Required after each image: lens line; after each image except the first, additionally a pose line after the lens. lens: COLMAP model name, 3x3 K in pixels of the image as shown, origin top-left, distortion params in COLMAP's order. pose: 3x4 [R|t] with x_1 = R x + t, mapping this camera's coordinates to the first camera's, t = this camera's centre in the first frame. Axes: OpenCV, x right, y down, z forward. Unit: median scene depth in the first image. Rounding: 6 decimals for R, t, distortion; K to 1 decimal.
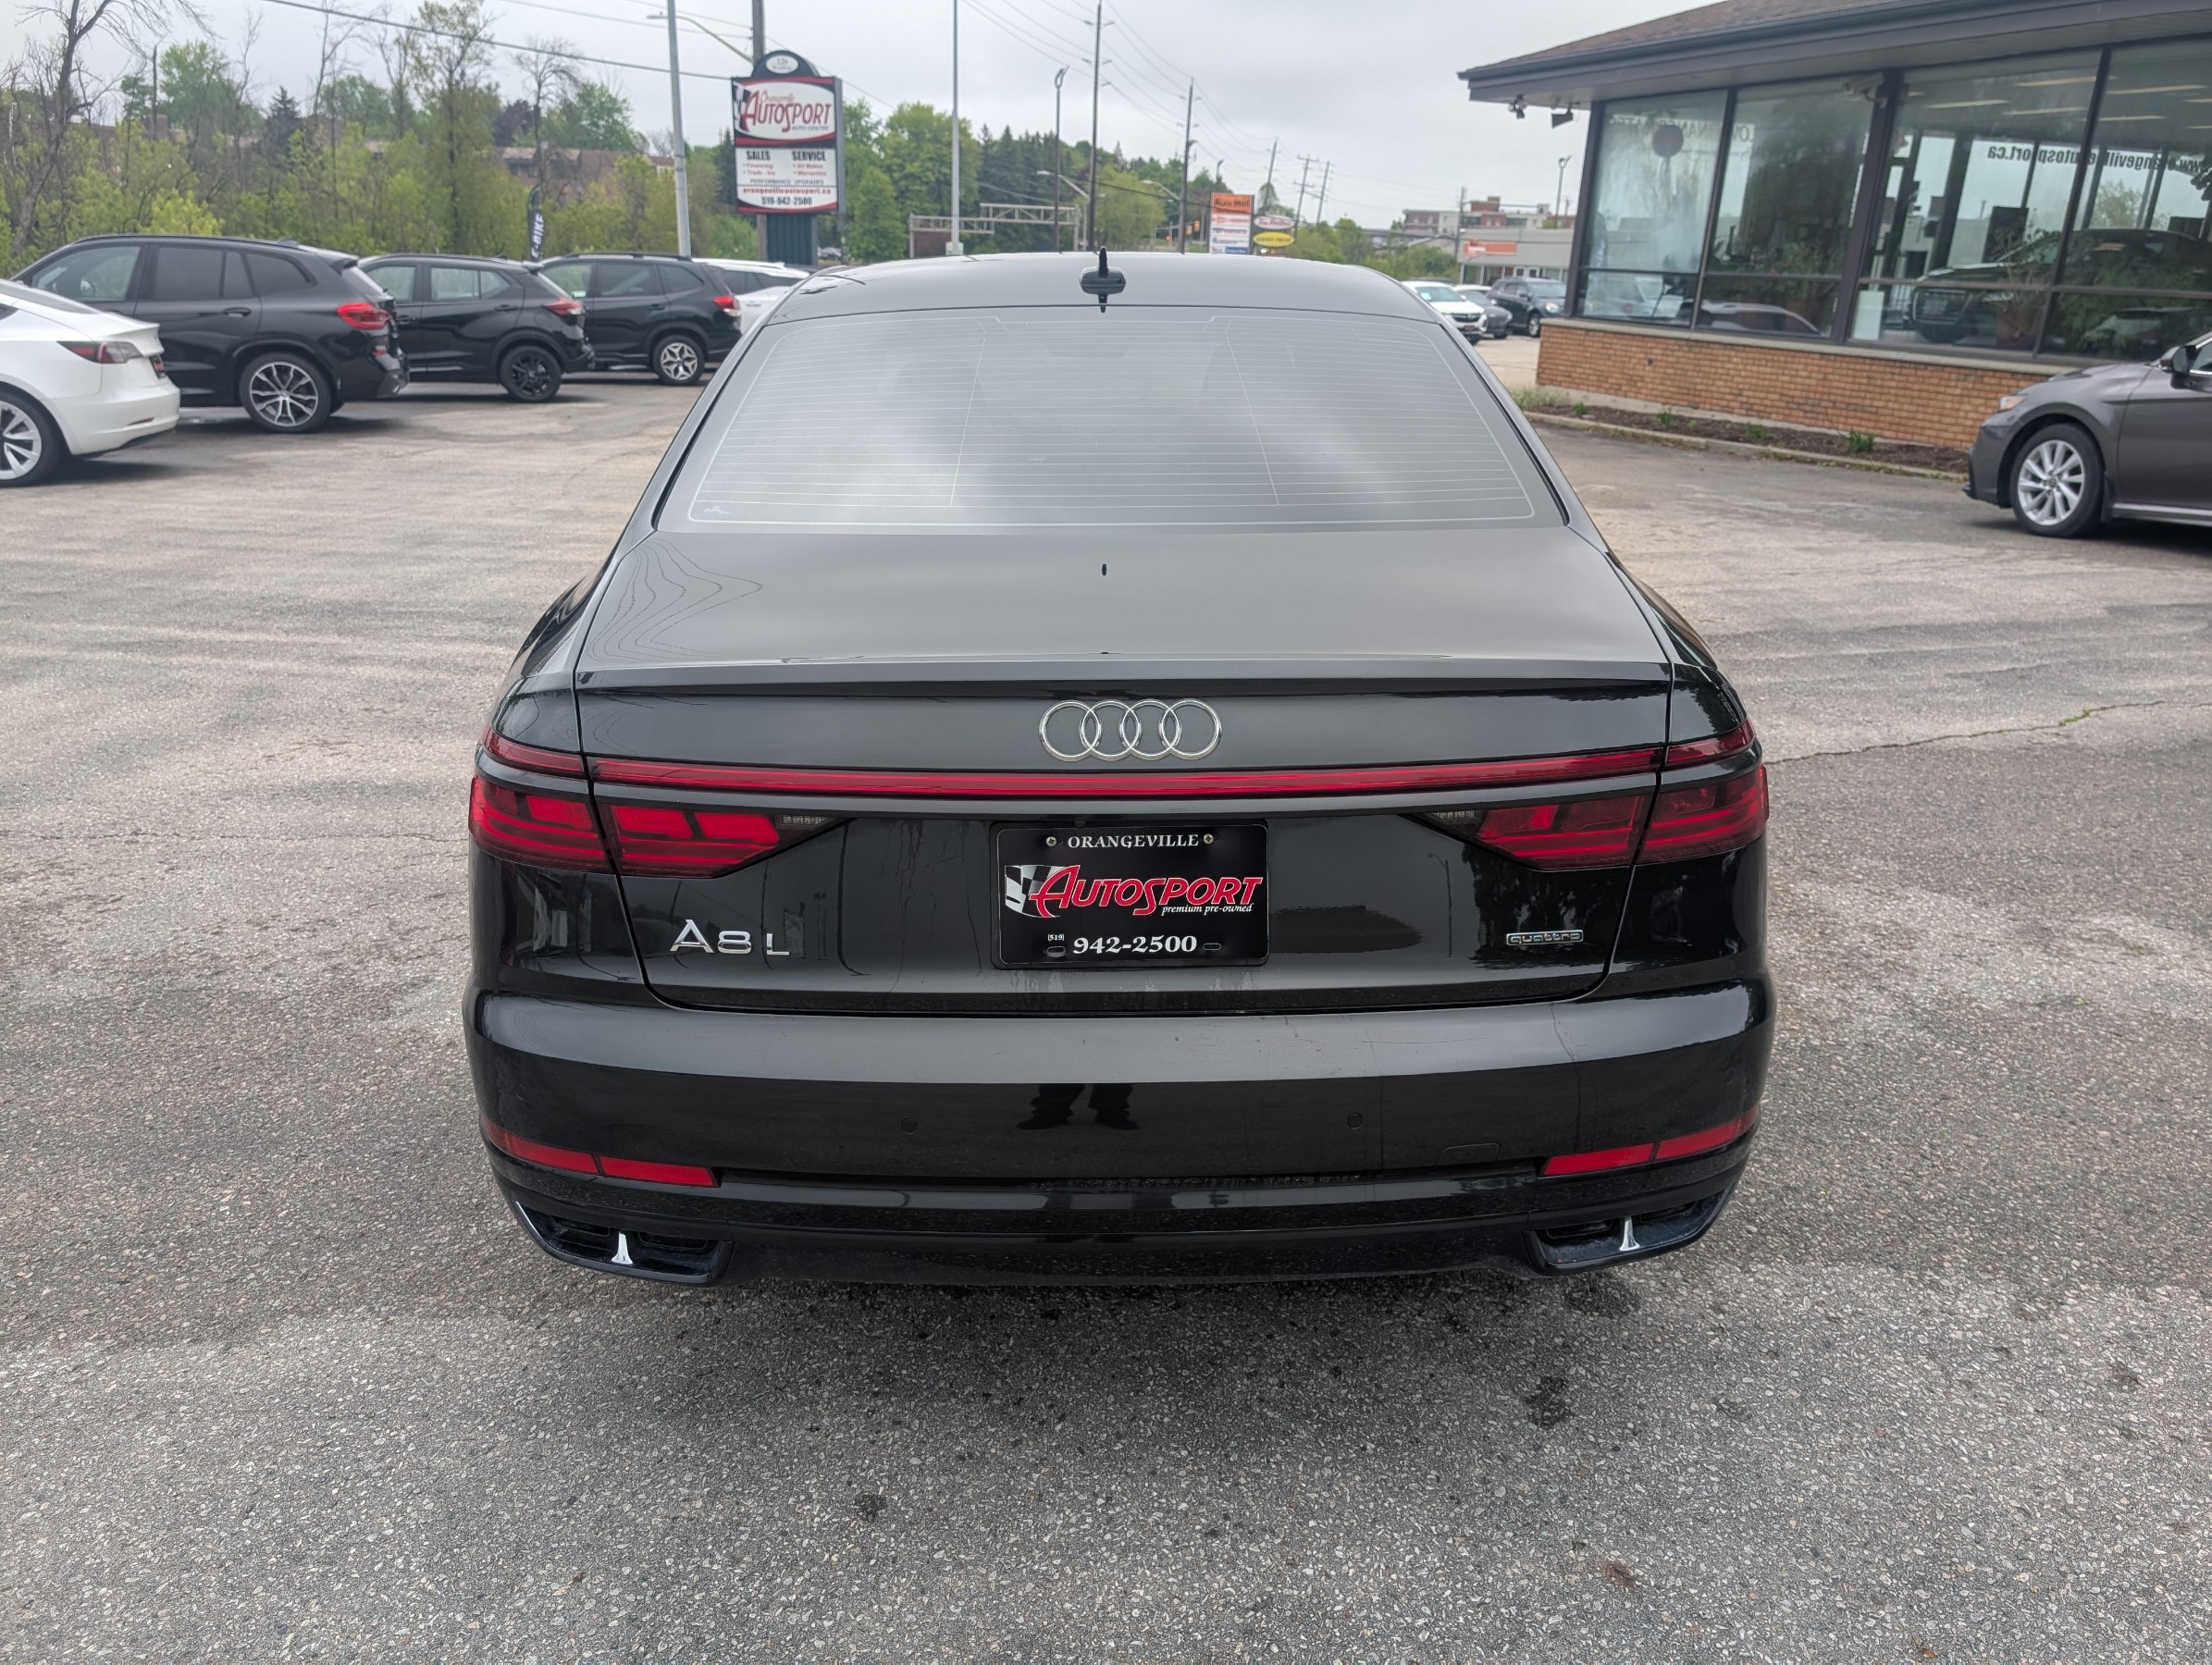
lens RADIAL K [[1586.8, 0, 1106.0], [0, 1586.8, 832.5], [0, 0, 1]] dist [0.020493, -0.020448]
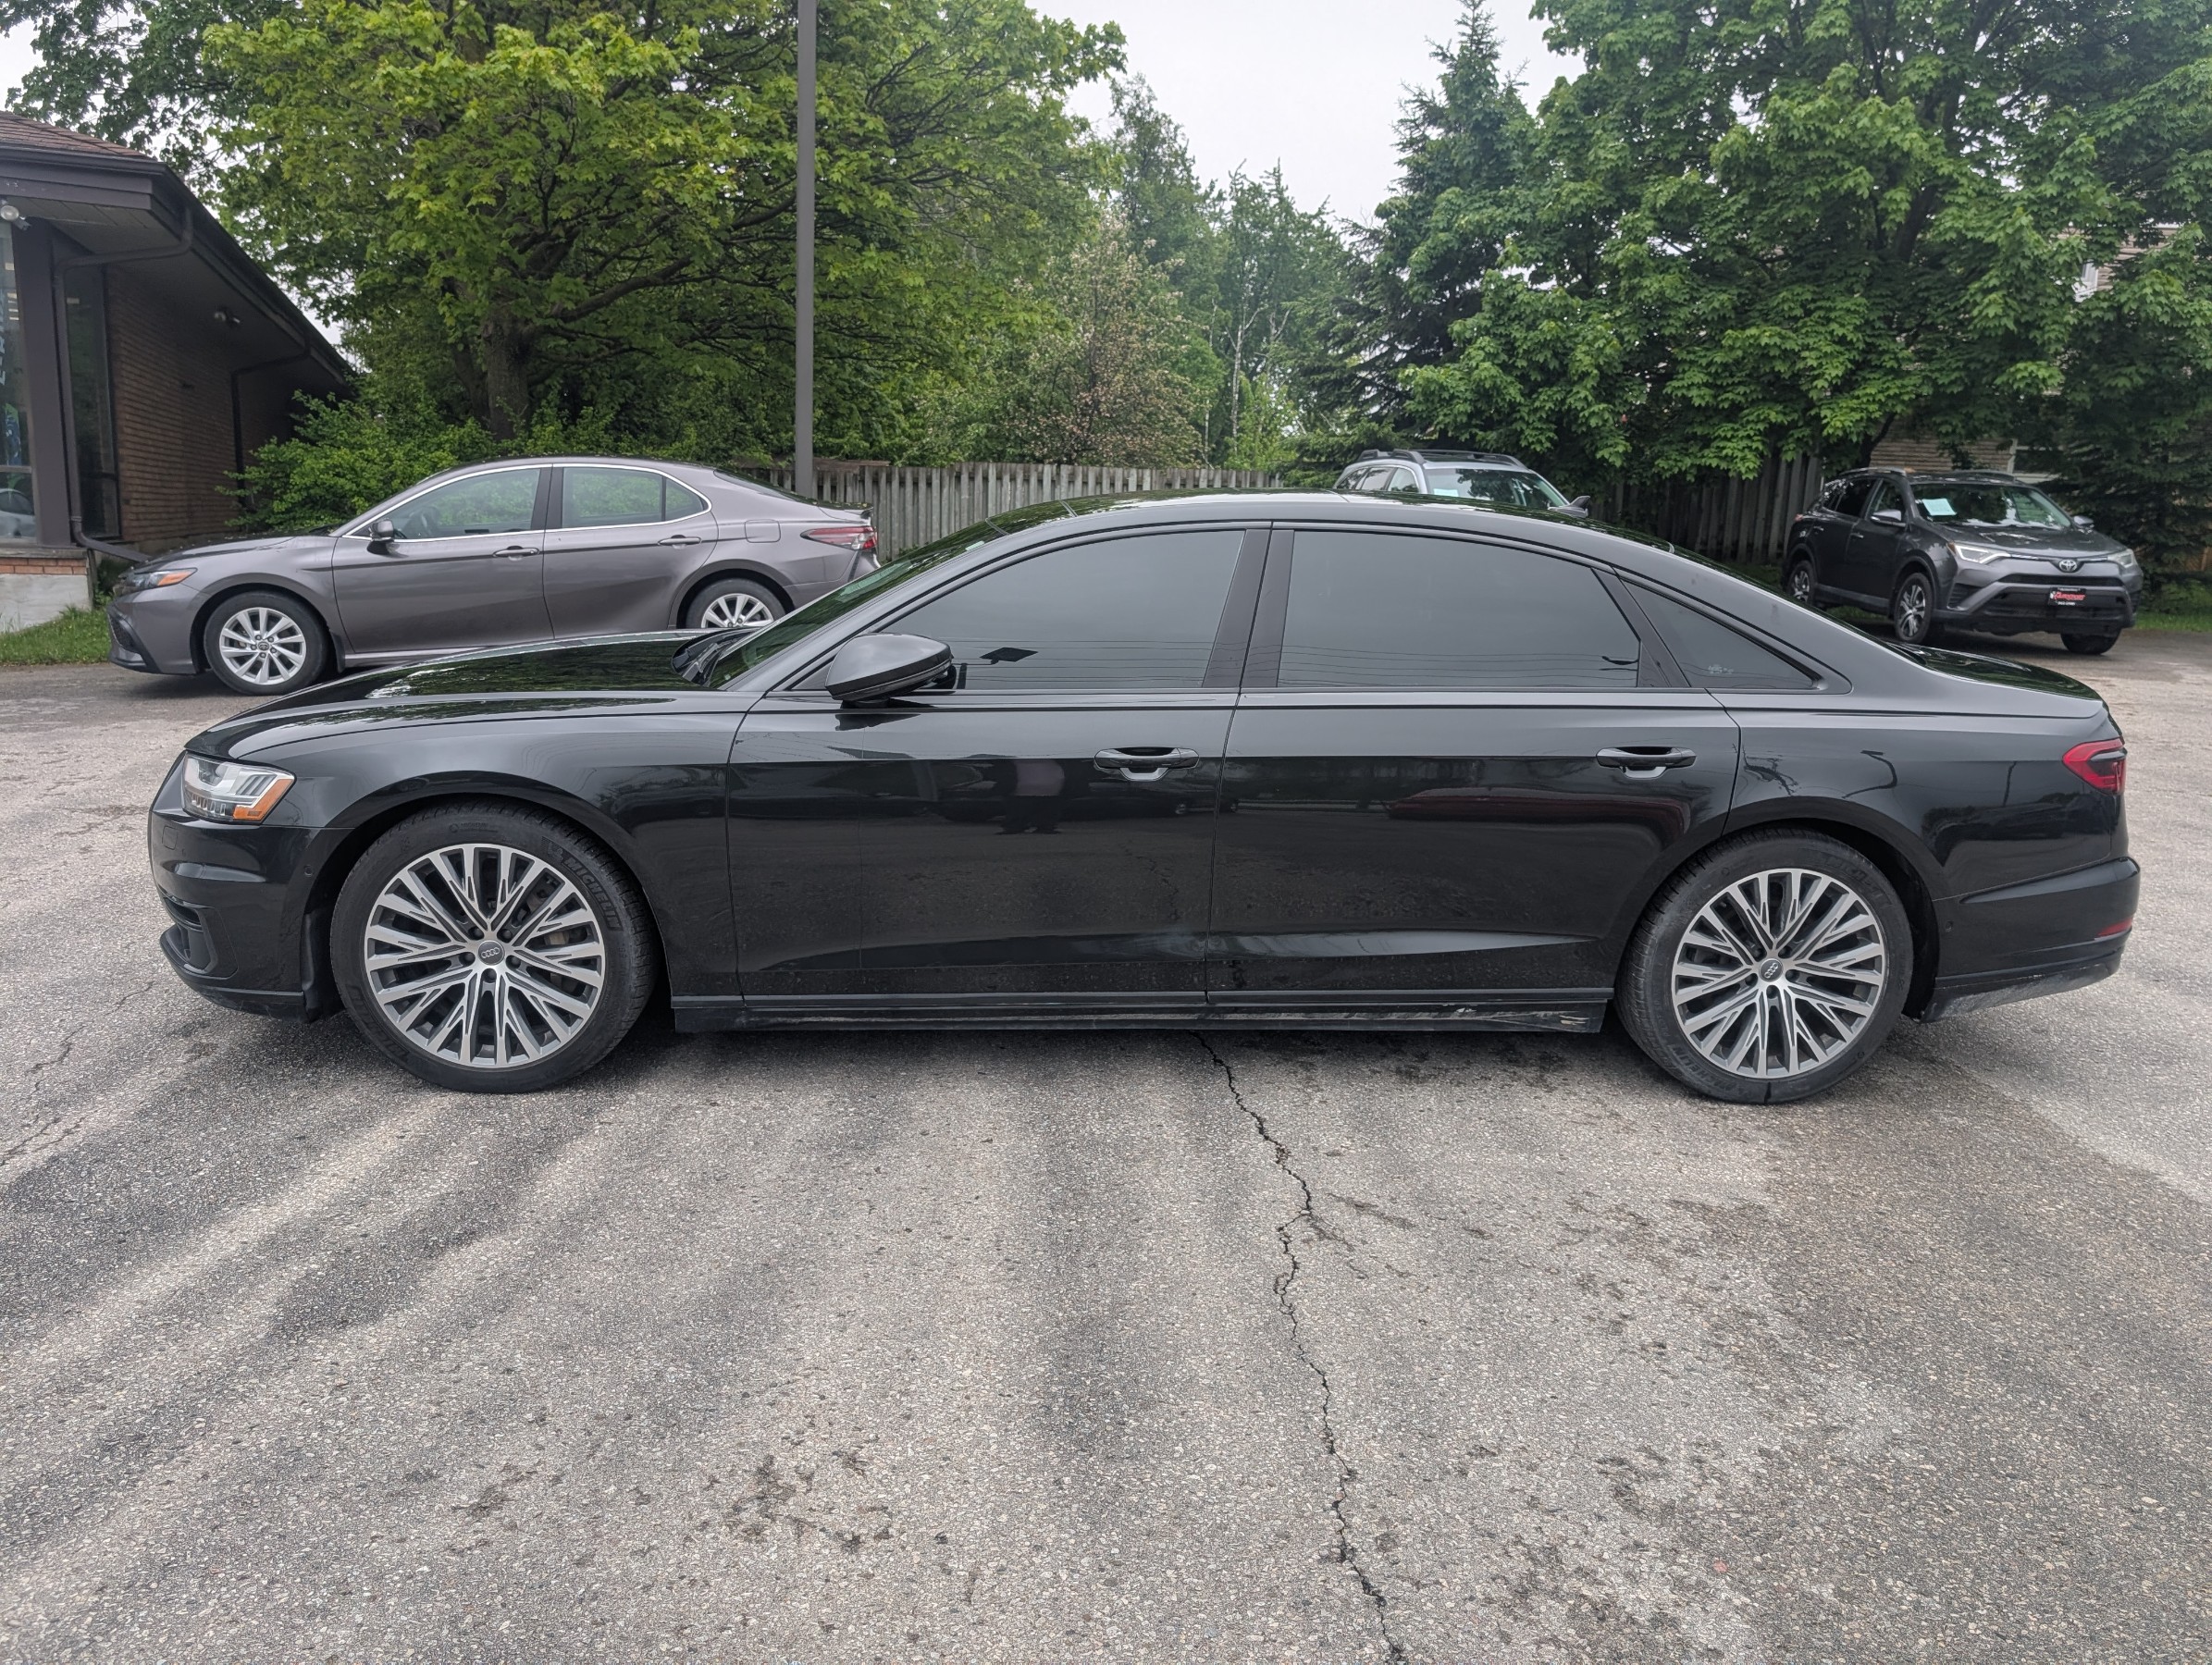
lens RADIAL K [[1587.1, 0, 1104.5], [0, 1587.1, 859.9], [0, 0, 1]] dist [0.005880, -0.004337]
pose [[-0.037350, -0.239330, 0.970220, -0.224938], [0.302685, 0.922578, 0.239230, -0.076983], [-0.952359, 0.302606, 0.037983, 0.208482]]
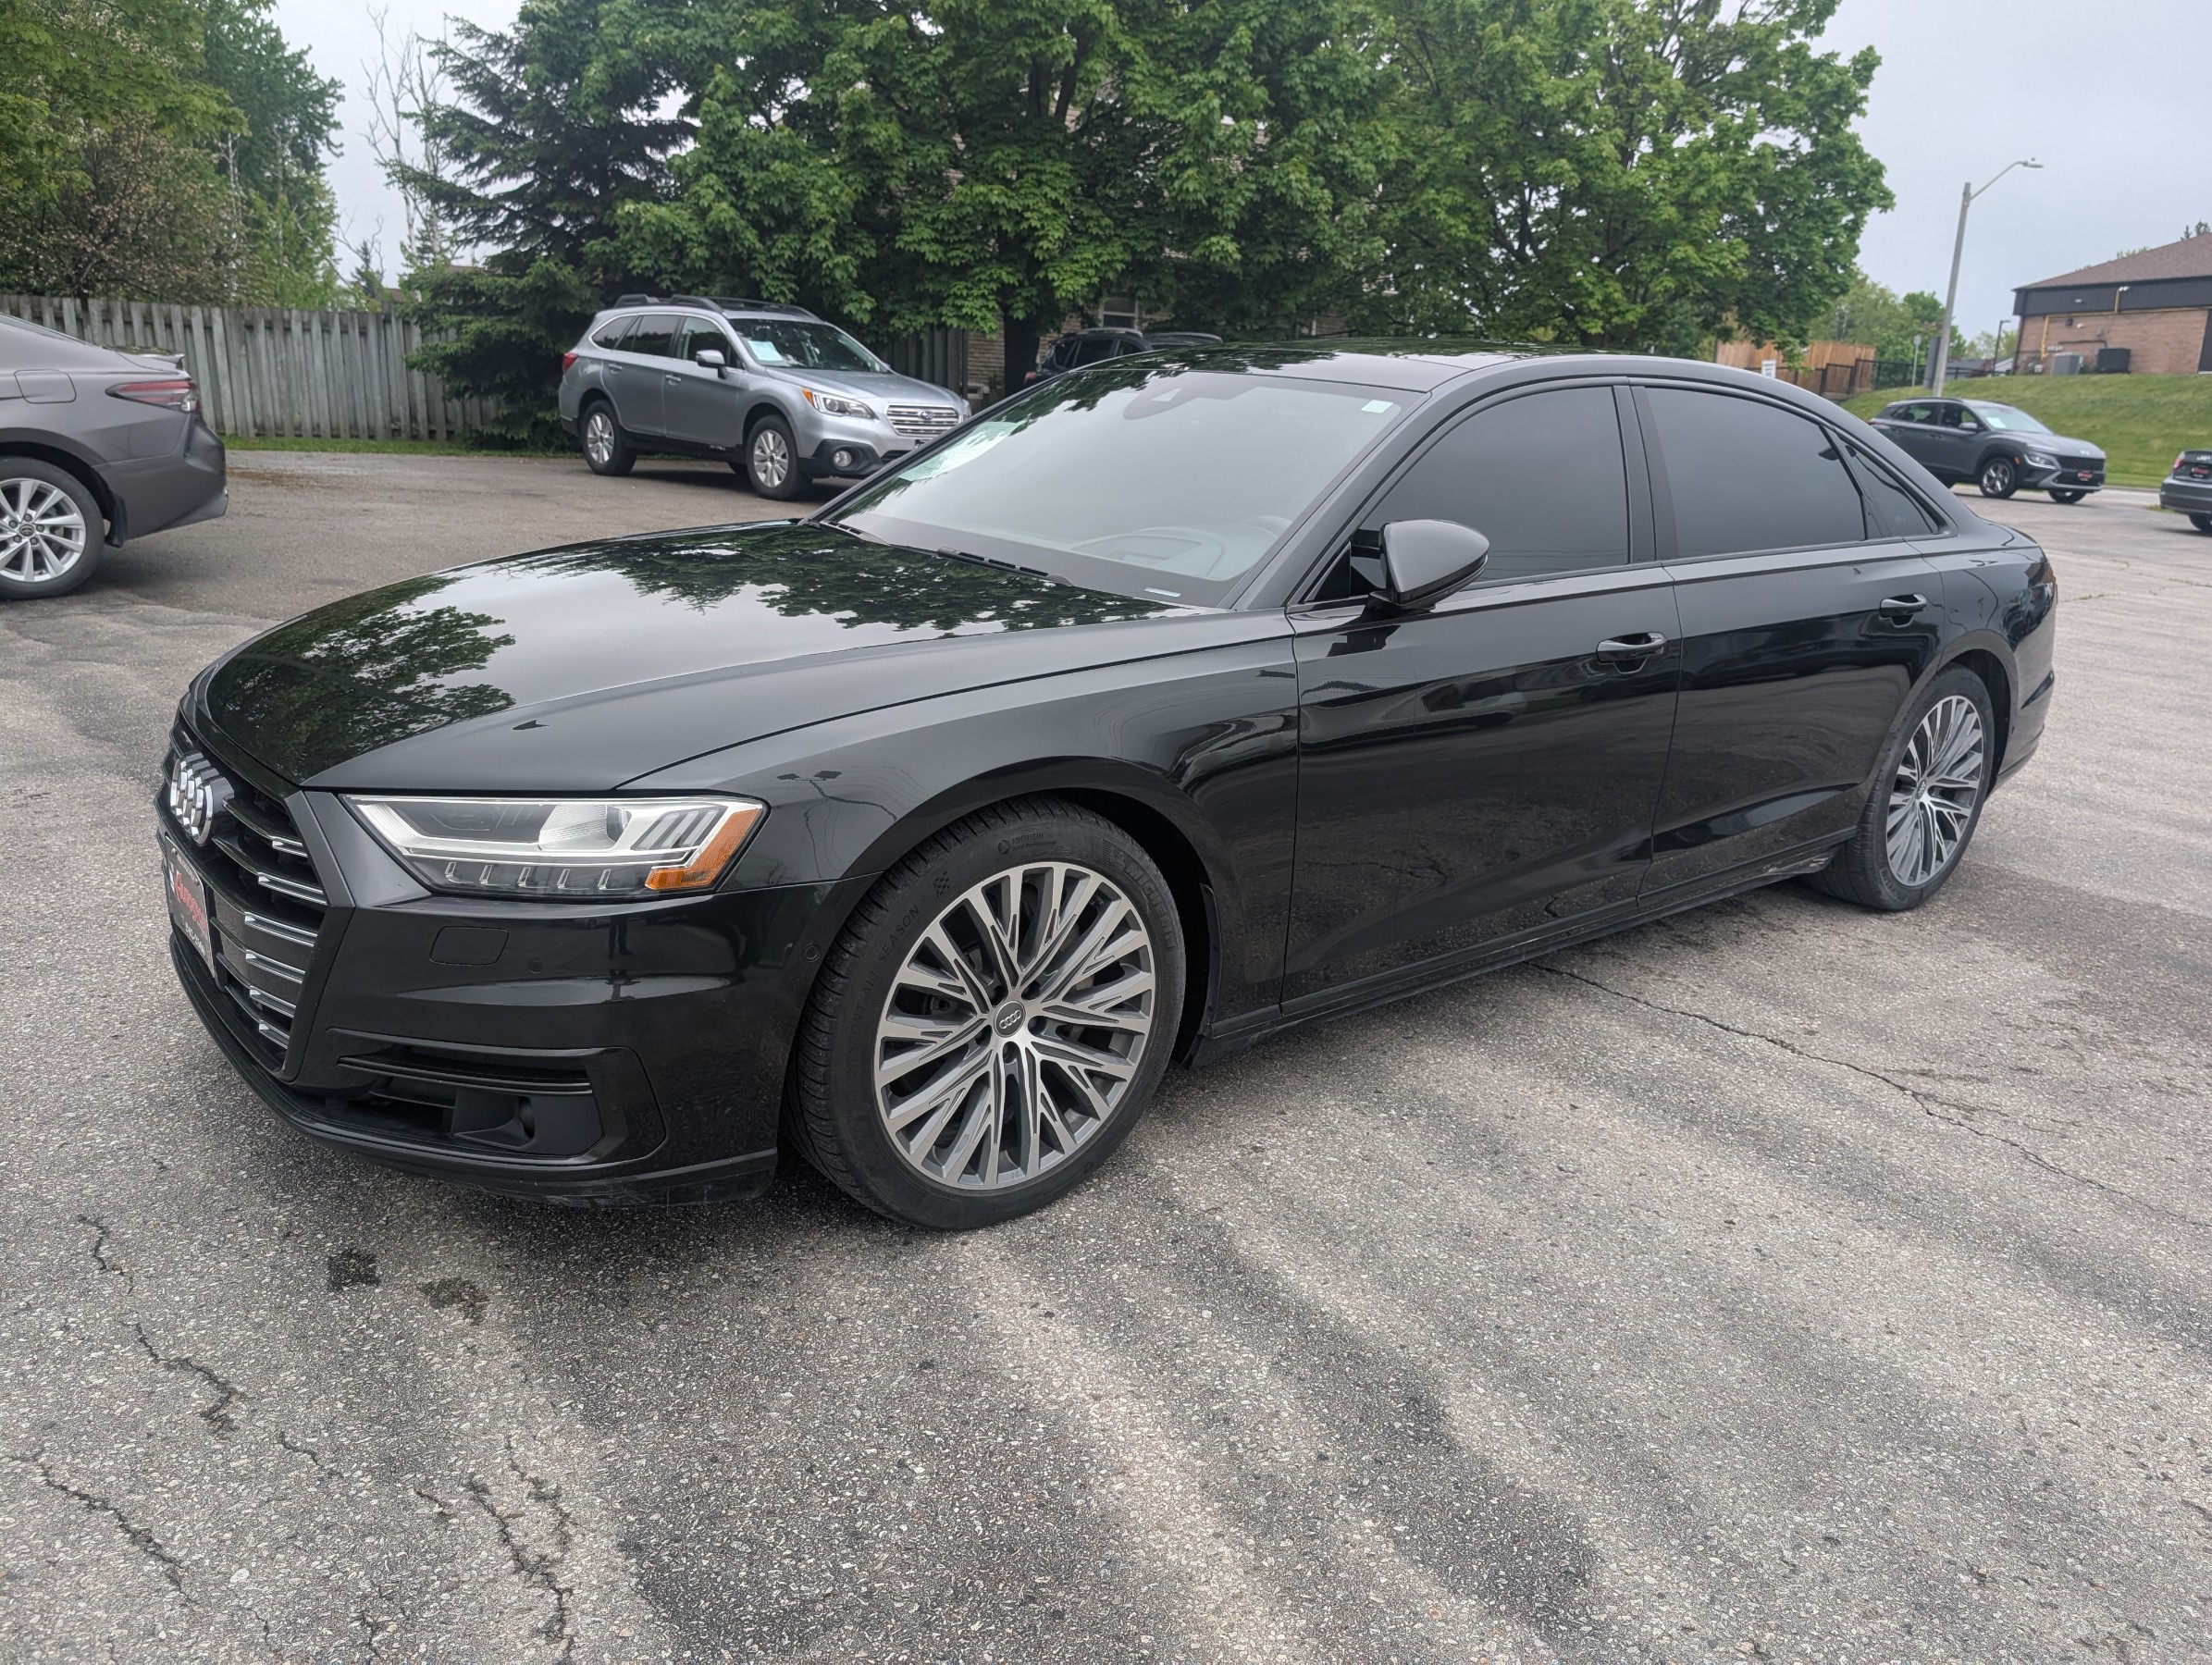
lens RADIAL K [[1617.4, 0, 1106.0], [0, 1617.4, 832.5], [0, 0, 1]] dist [0.034536, -0.029947]
pose [[-0.608695, -0.245613, 0.754430, -0.143712], [0.218682, 0.862108, 0.457108, -0.114148], [-0.762672, 0.443219, -0.471050, 0.334592]]
